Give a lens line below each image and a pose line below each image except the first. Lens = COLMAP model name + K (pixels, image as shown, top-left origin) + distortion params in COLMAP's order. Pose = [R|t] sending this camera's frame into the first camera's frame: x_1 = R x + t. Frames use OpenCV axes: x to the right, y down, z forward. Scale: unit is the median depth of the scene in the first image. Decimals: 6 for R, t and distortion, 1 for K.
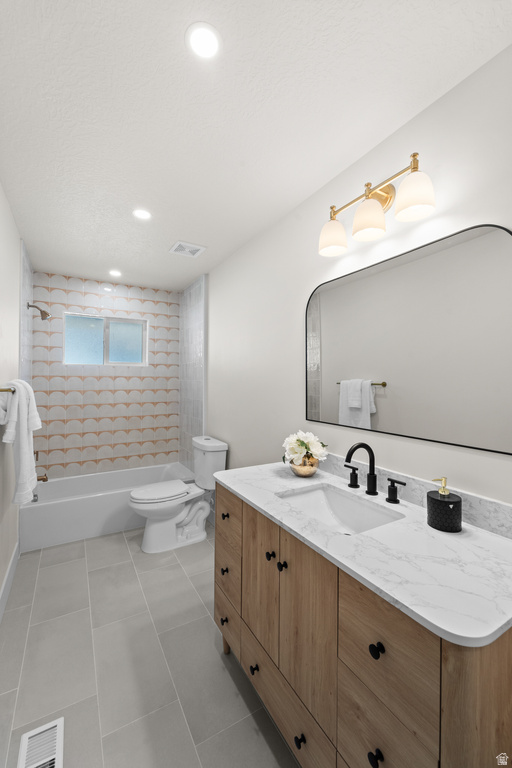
lens RADIAL K [[322.3, 0, 256.8], [0, 322.3, 382.9], [0, 0, 1]] dist [0.002152, -0.001222]
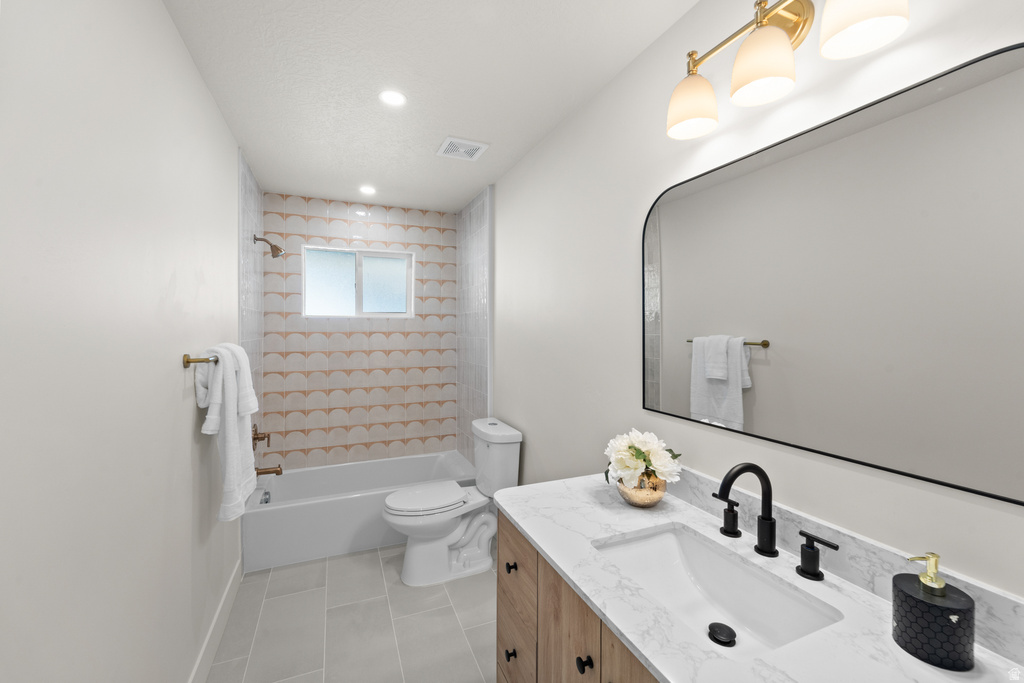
lens RADIAL K [[429.7, 0, 511.0], [0, 429.7, 336.8], [0, 0, 1]] dist [0.002152, -0.001222]
pose [[0.991389, -0.002101, -0.130932, 0.006639], [0.003190, 0.999962, 0.008106, -0.022931], [0.130910, -0.008454, 0.991358, 0.106317]]
